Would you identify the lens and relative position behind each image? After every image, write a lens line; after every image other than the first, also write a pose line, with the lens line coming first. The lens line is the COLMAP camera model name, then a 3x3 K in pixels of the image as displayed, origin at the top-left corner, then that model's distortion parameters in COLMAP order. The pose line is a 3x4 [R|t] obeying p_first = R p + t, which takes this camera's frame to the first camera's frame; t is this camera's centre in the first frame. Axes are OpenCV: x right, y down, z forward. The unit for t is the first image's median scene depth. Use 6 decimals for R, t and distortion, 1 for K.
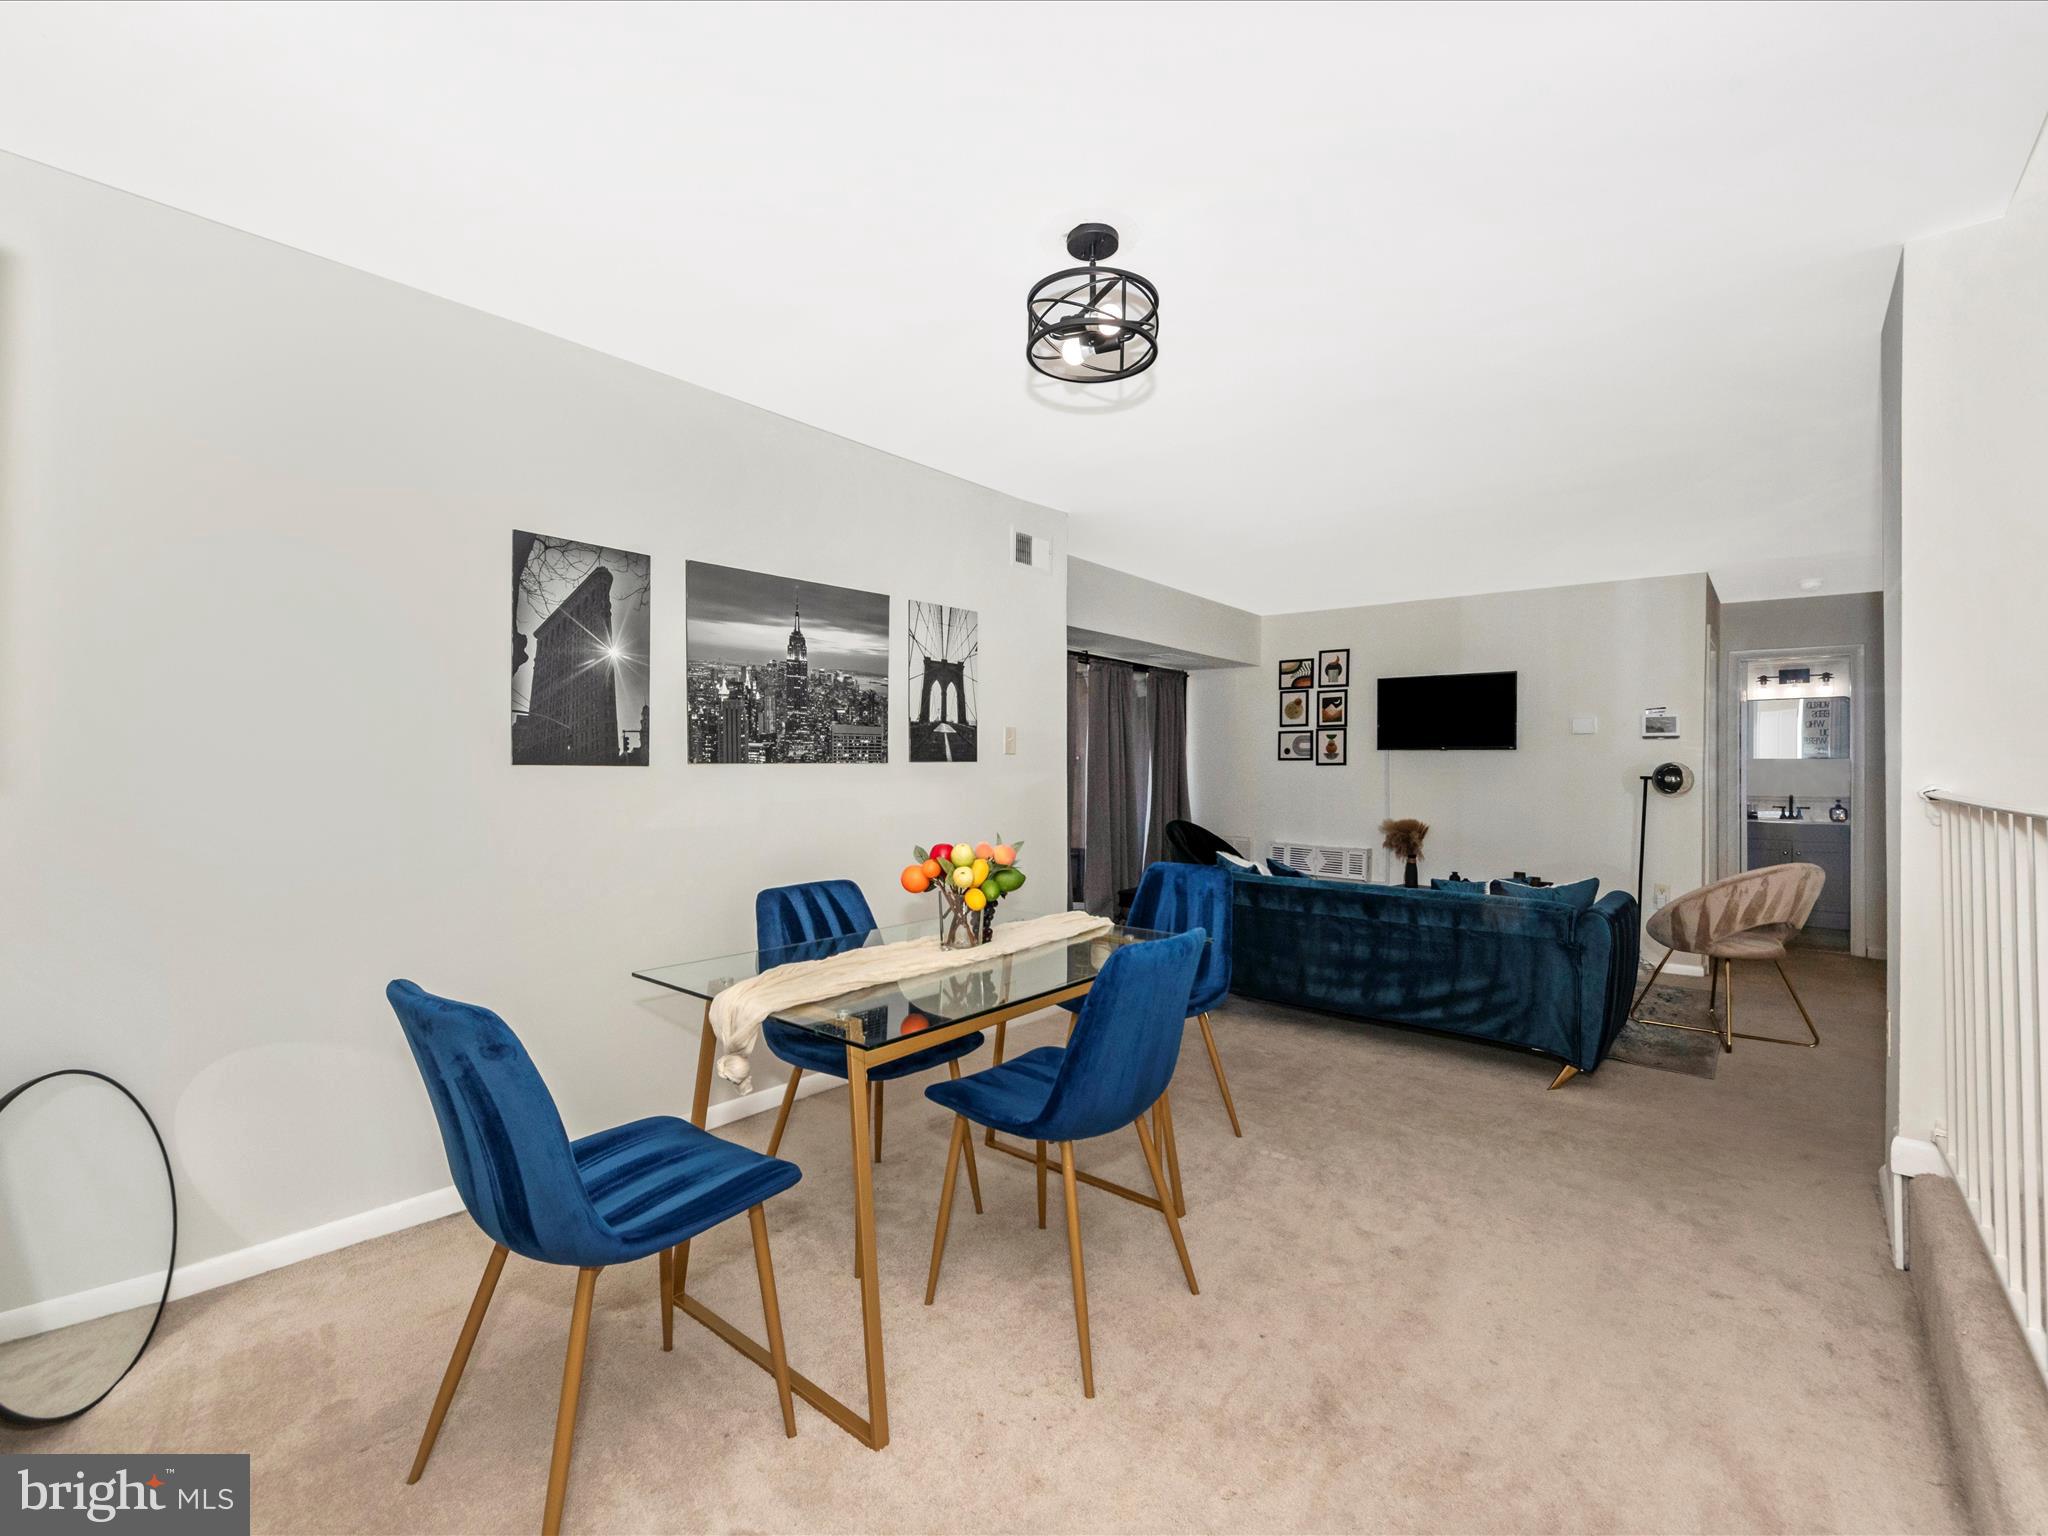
lens RADIAL K [[895.6, 0, 1026.2], [0, 895.6, 782.5], [0, 0, 1]] dist [0.011884, -0.007237]
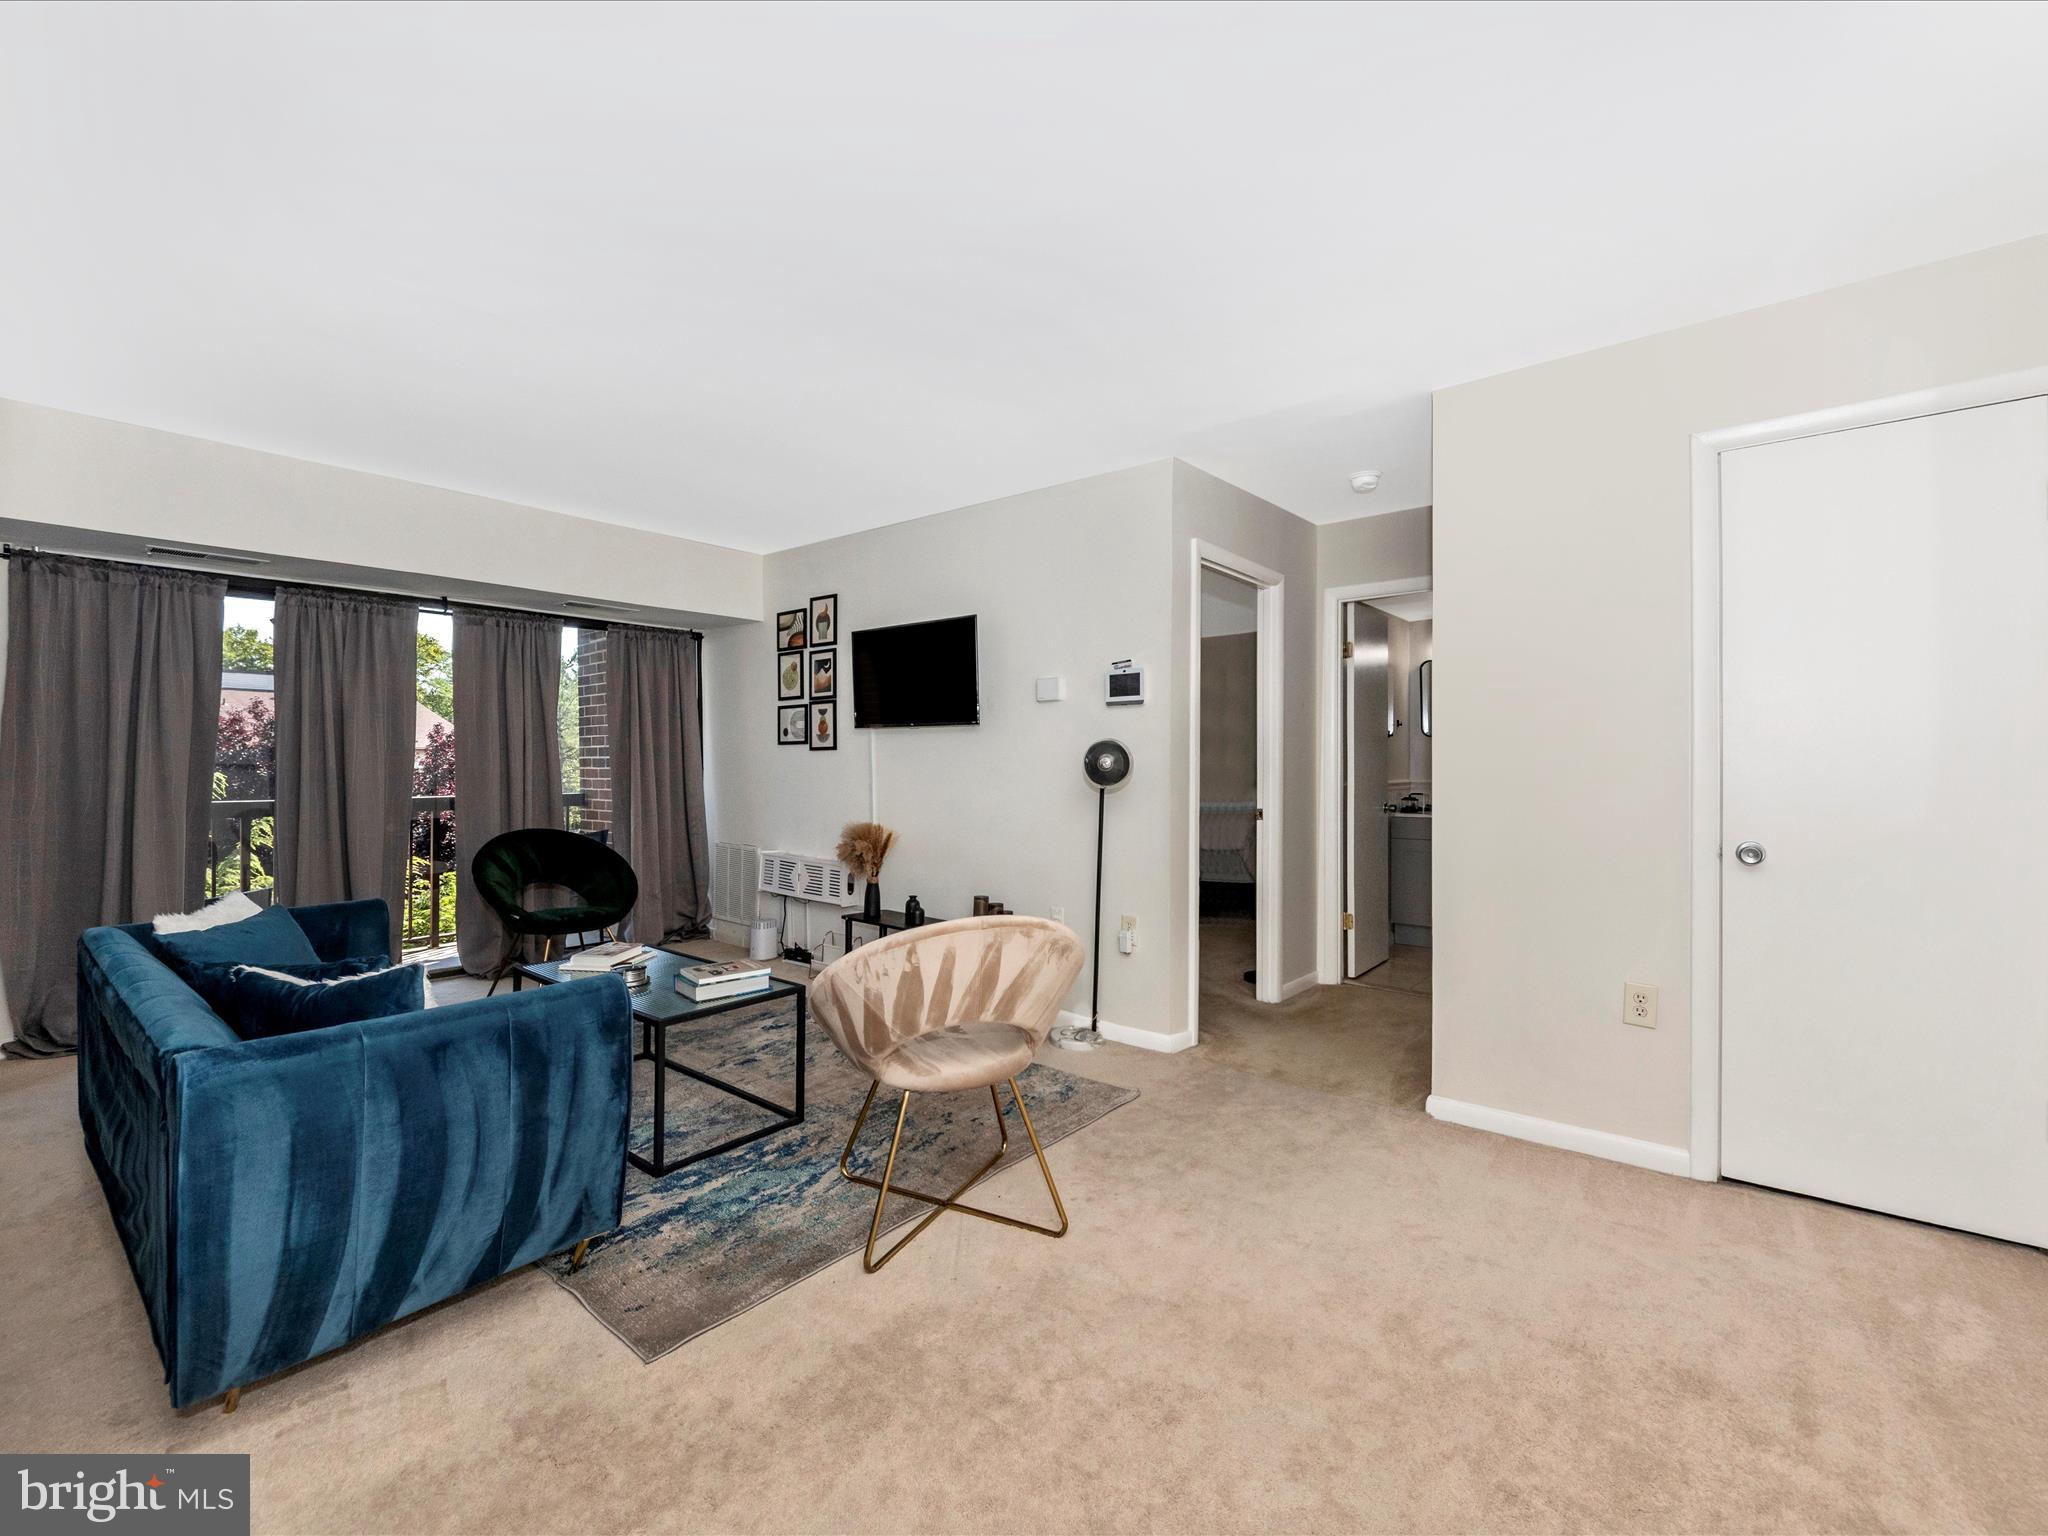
lens RADIAL K [[895.6, 0, 1004.5], [0, 895.6, 752.0], [0, 0, 1]] dist [0.011884, -0.007237]
pose [[0.999779, -0.014149, -0.015521, 0.902398], [0.013816, 0.999677, -0.021322, 0.000495], [0.015817, 0.021103, 0.999652, 0.463859]]
